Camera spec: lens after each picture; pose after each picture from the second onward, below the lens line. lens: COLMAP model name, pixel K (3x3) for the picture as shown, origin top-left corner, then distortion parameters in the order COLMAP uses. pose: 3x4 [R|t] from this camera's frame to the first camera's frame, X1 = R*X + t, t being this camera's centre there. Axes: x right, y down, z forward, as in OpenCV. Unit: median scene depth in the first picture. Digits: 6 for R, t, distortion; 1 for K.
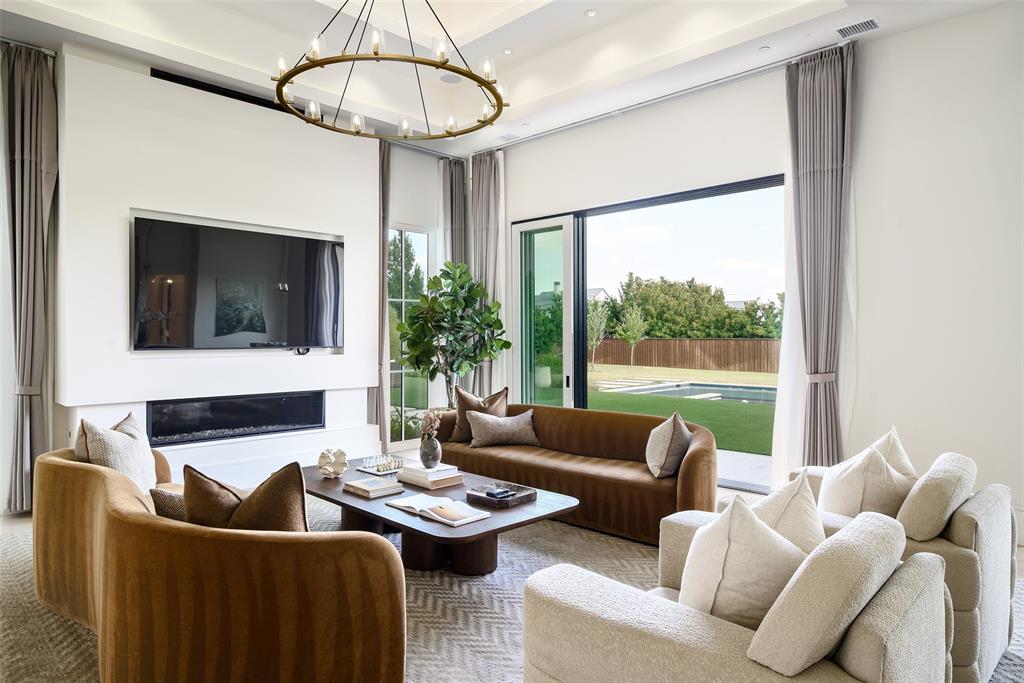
lens RADIAL K [[613.5, 0, 504.6], [0, 613.5, 337.1], [0, 0, 1]] dist [-0.005768, 0.000462]
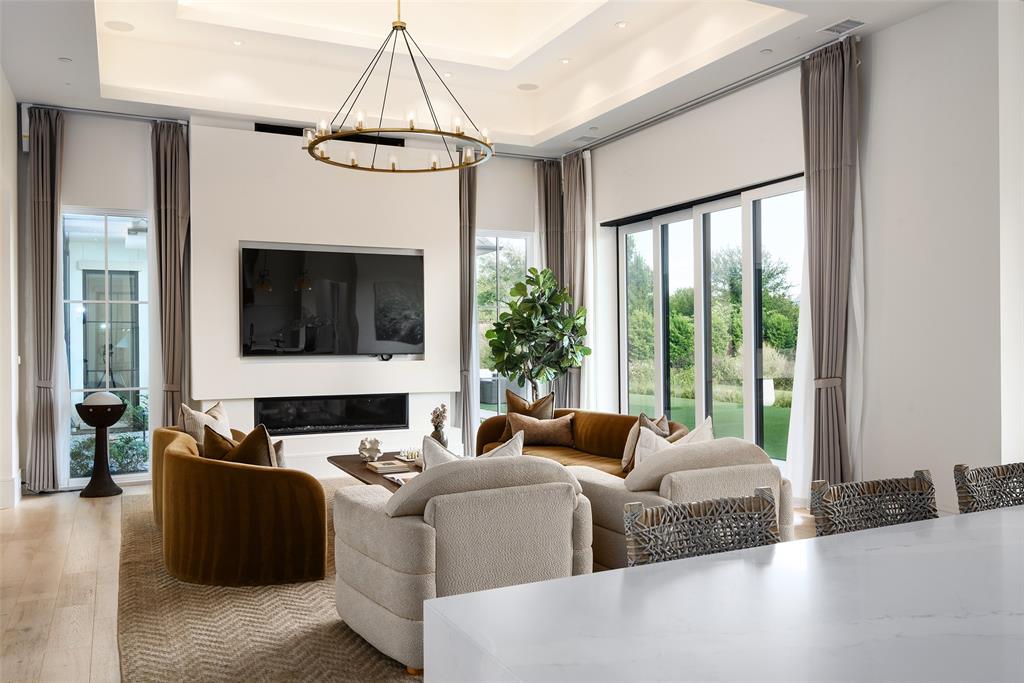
lens RADIAL K [[791.0, 0, 512.0], [0, 791.0, 341.5], [0, 0, 1]] dist [0.000574, 0.001360]
pose [[0.945704, -0.008267, -0.324924, 0.405700], [0.007407, 0.999965, -0.003884, 0.001506], [0.324945, 0.001267, 0.945732, -0.313347]]
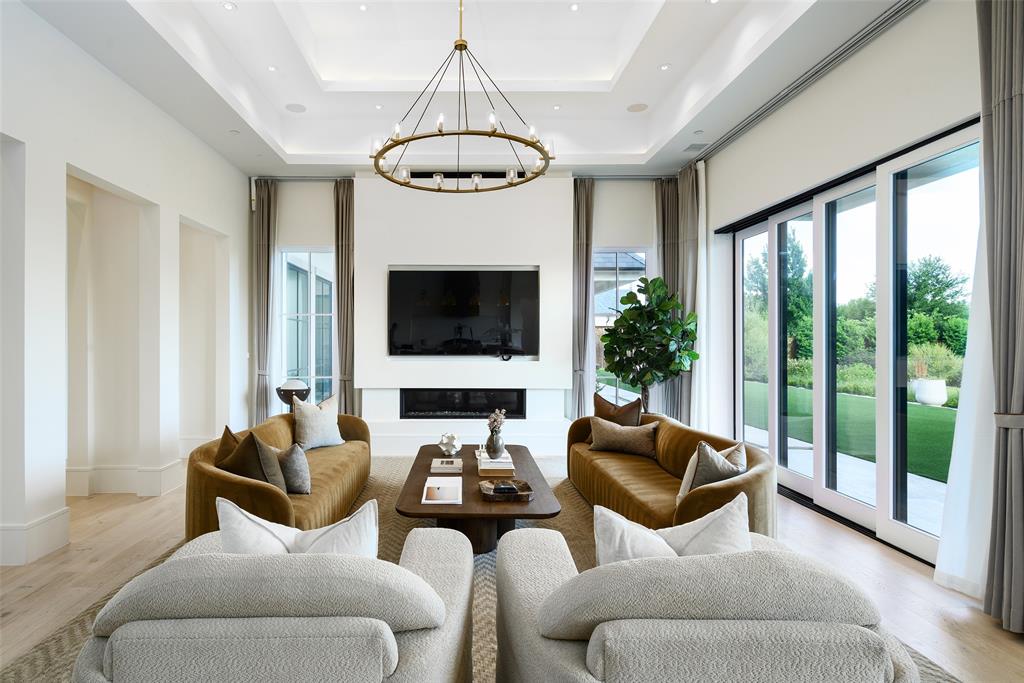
lens RADIAL K [[507.8, 0, 460.2], [0, 507.8, 344.6], [0, 0, 1]] dist [0.001792, 0.000670]
pose [[0.710621, 0.005439, -0.703554, 0.425255], [-0.002173, 0.999982, 0.005535, -0.013330], [0.703572, -0.002405, 0.710620, 0.193211]]
